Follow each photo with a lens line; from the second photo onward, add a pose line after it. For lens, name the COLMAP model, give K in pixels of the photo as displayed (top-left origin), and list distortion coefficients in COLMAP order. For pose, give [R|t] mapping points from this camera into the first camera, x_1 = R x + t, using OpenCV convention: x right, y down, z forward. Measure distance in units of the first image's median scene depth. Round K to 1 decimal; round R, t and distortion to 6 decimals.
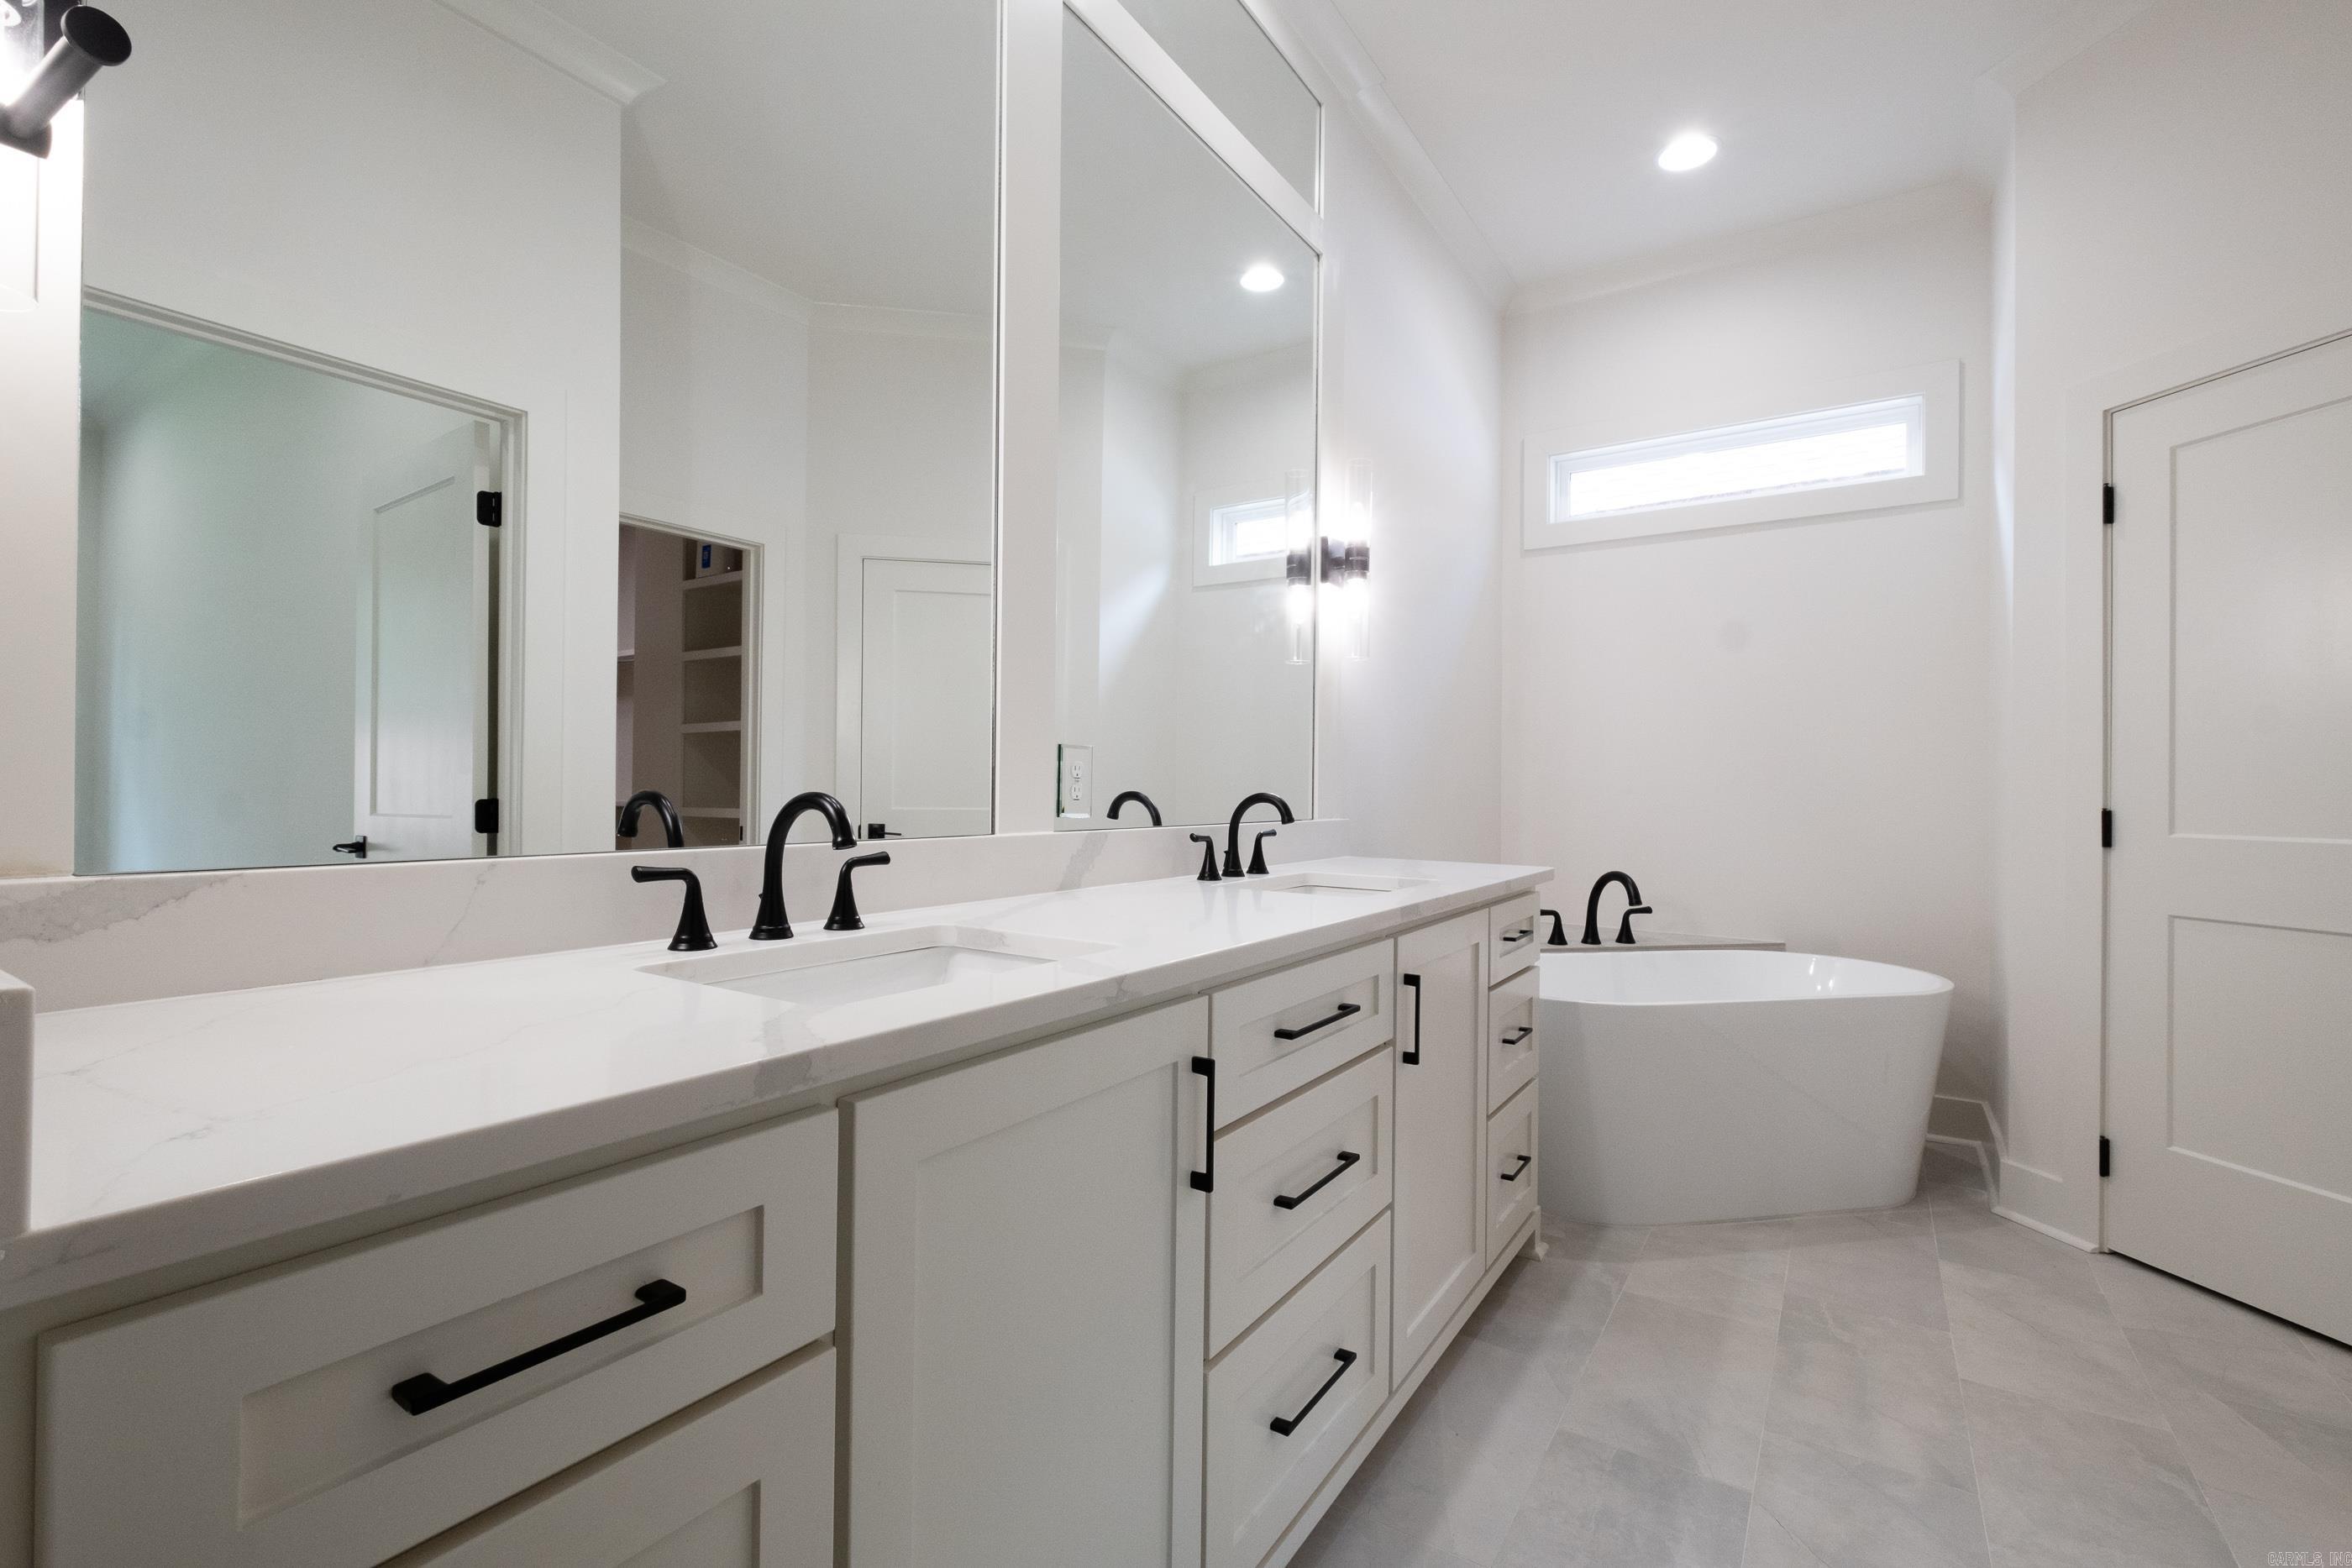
lens RADIAL K [[1056.0, 0, 1183.8], [0, 1056.0, 786.7], [0, 0, 1]] dist [-0.006586, 0.000506]
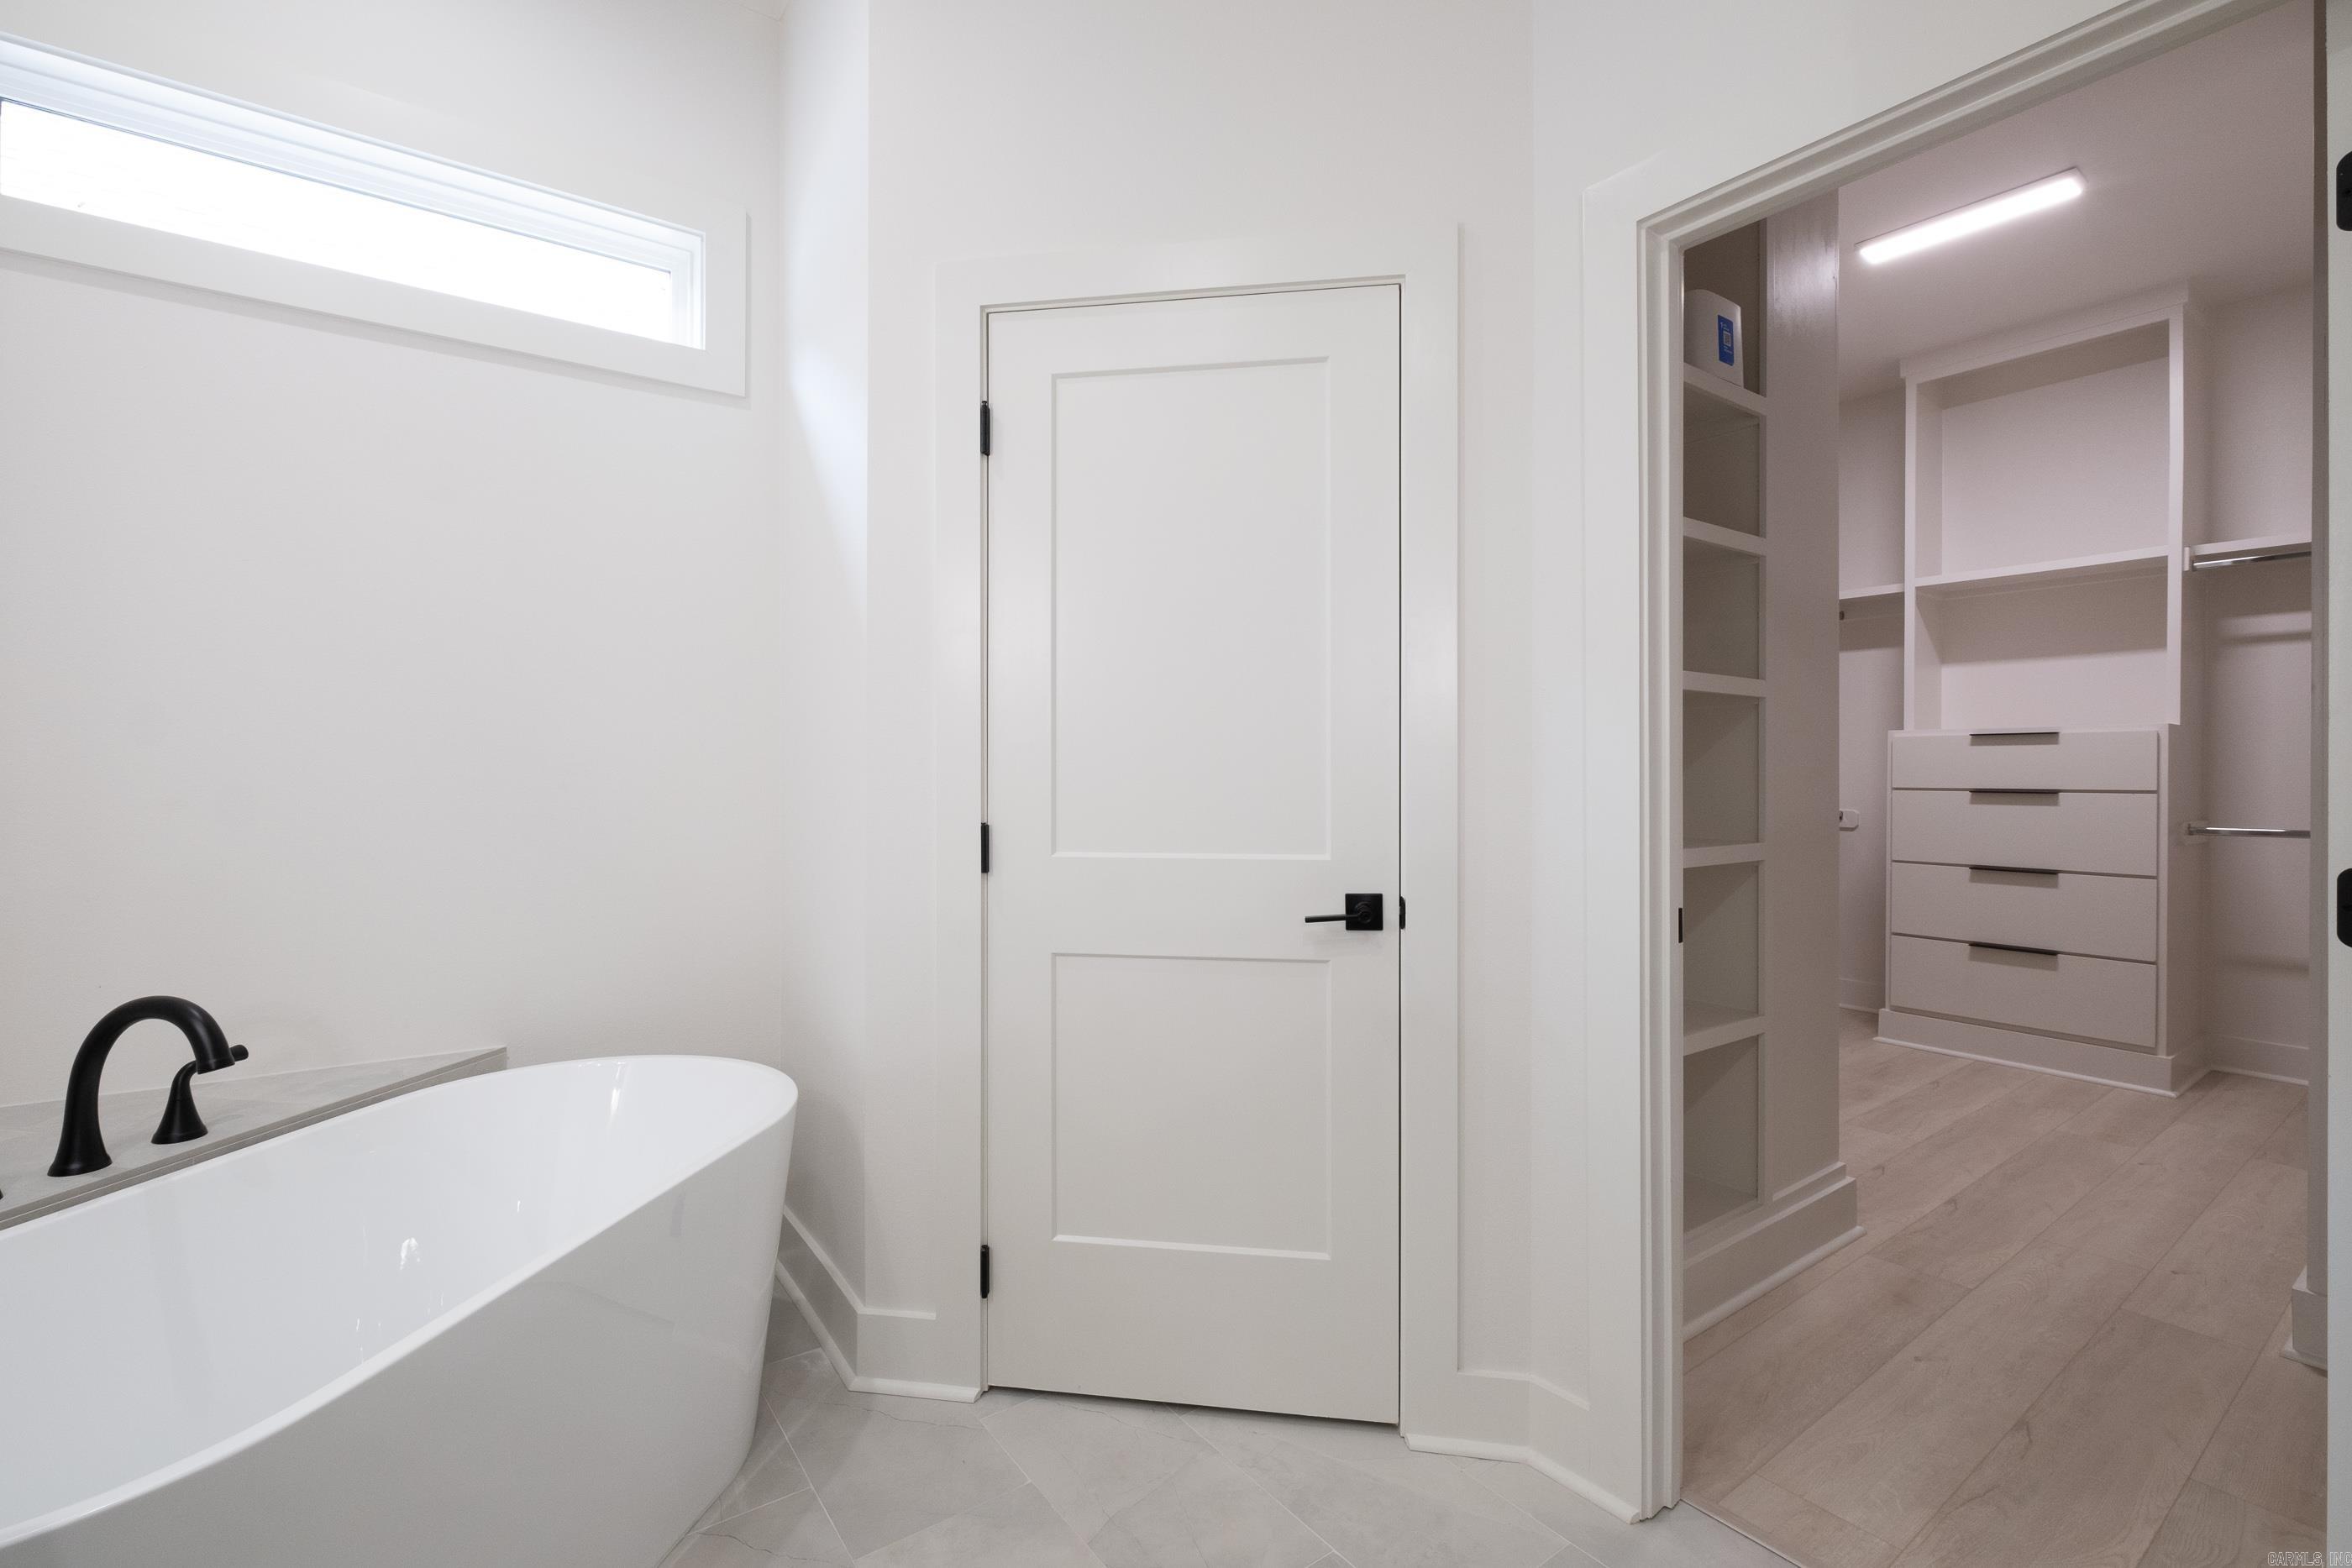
lens RADIAL K [[1056.0, 0, 1194.8], [0, 1056.0, 775.9], [0, 0, 1]] dist [-0.006586, 0.000506]
pose [[0.366344, -0.012918, 0.930390, 0.198129], [-0.000696, 0.999900, 0.014157, -0.023447], [-0.930479, -0.005834, 0.366298, 0.533411]]
